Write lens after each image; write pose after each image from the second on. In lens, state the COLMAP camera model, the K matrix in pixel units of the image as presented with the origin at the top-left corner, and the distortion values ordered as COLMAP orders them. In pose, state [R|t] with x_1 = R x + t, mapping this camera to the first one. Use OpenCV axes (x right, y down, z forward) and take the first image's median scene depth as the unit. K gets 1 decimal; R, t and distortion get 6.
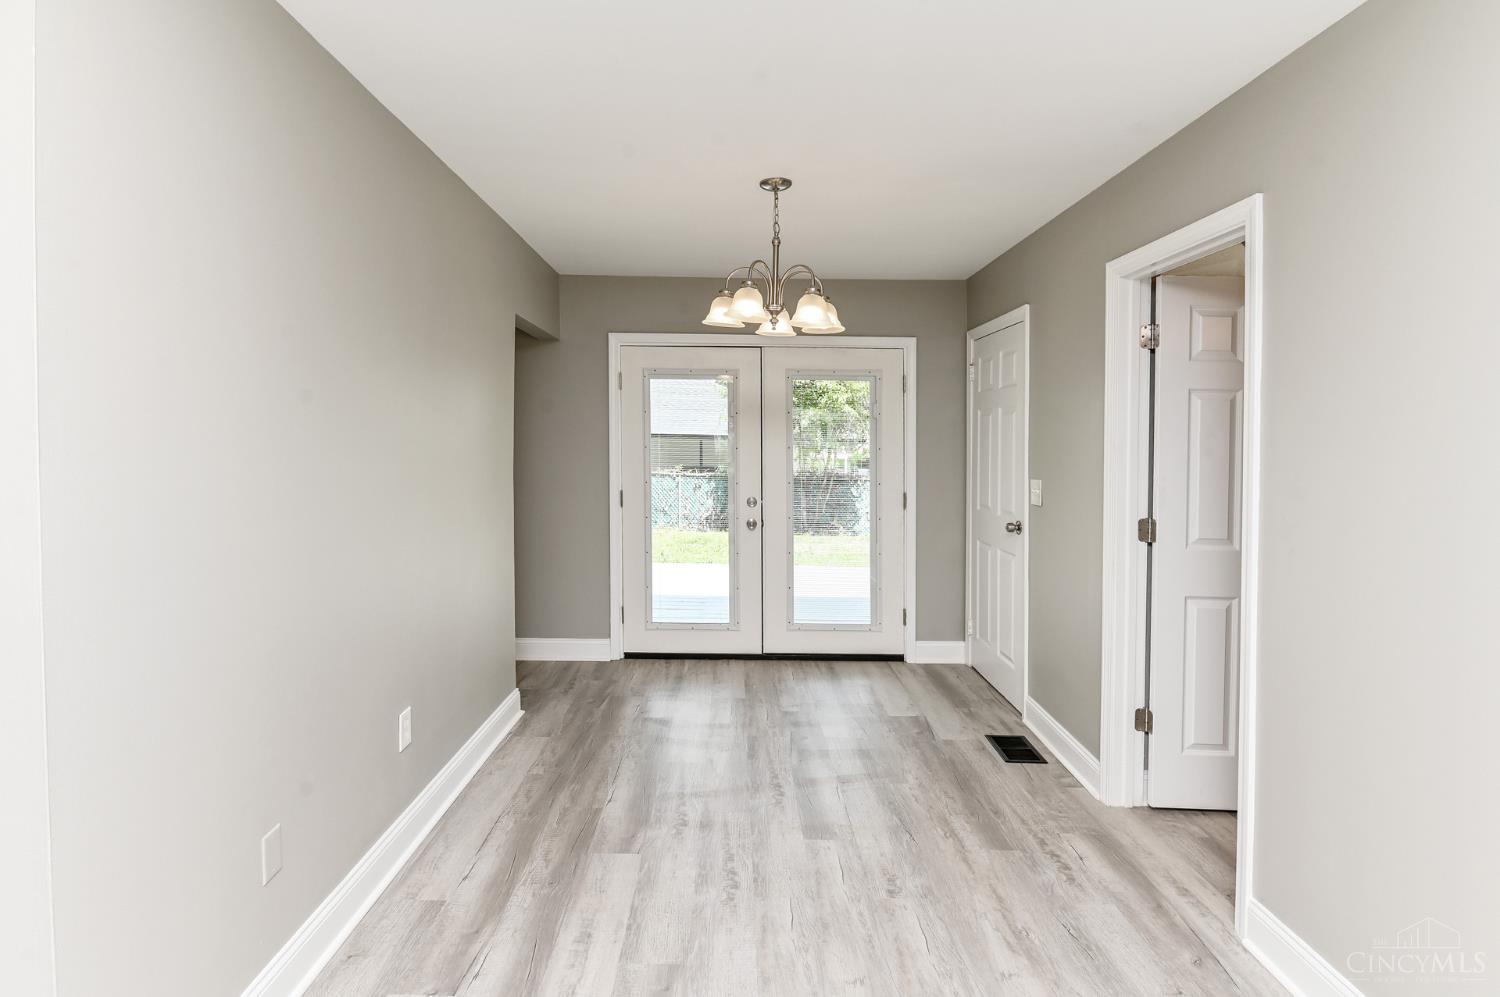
lens RADIAL K [[761.2, 0, 770.9], [0, 761.2, 508.9], [0, 0, 1]] dist [0.002098, -0.010657]
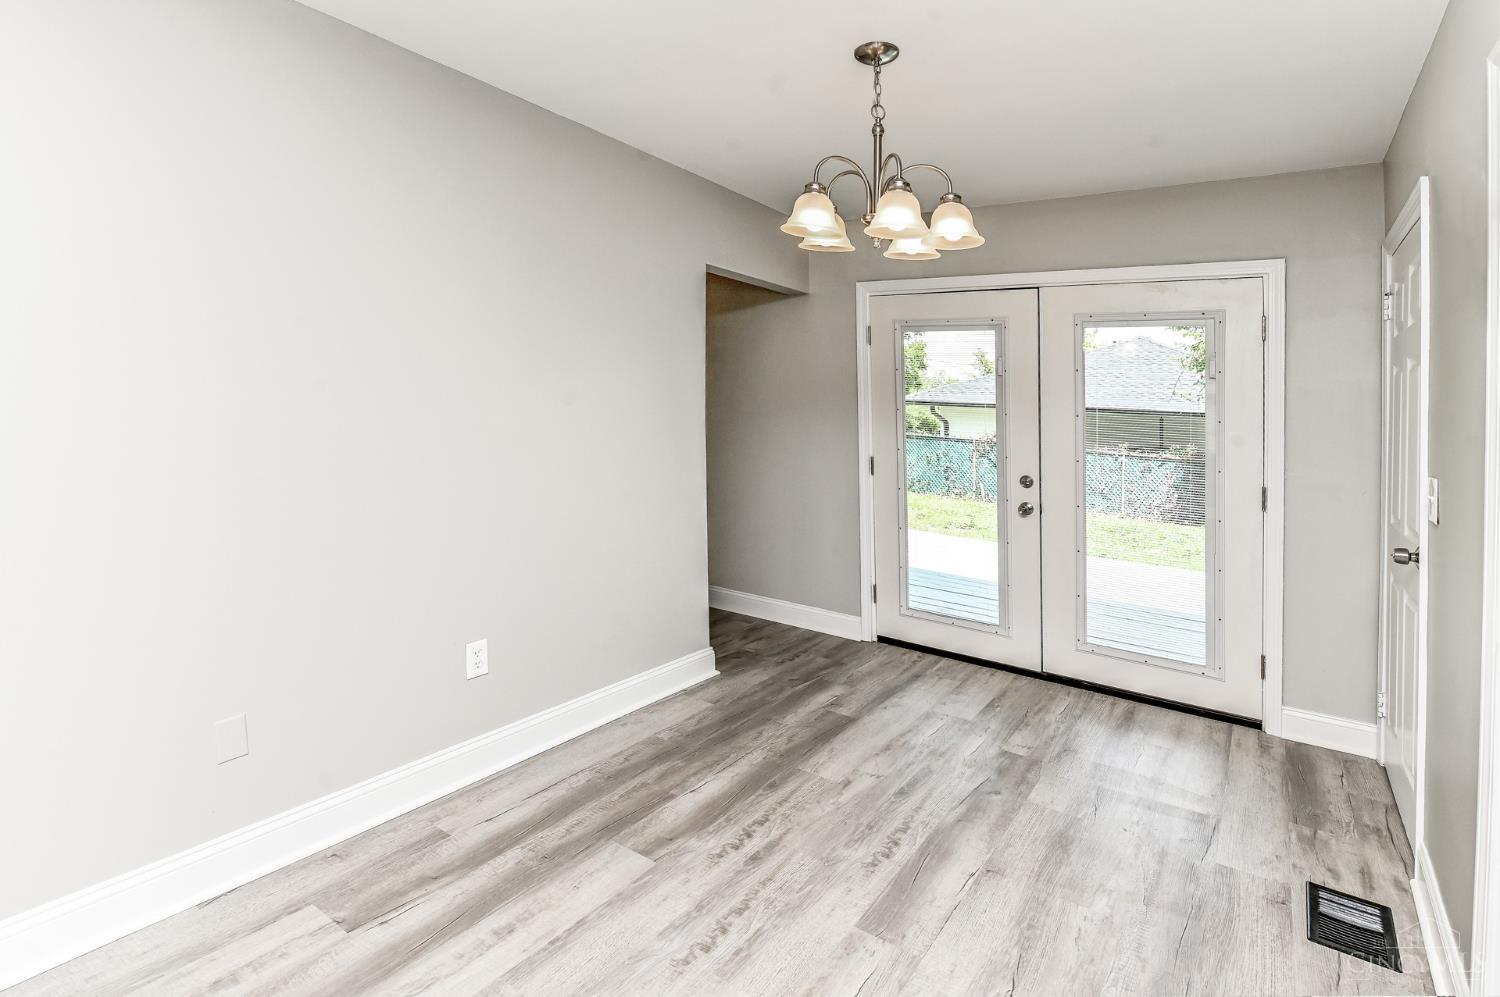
lens RADIAL K [[744.2, 0, 794.8], [0, 744.2, 468.8], [0, 0, 1]] dist [0.005220, -0.011196]
pose [[0.808722, 0.071664, -0.583809, 0.281896], [-0.083342, 0.996497, 0.006873, -0.008952], [0.582257, 0.043098, 0.811862, 0.256733]]
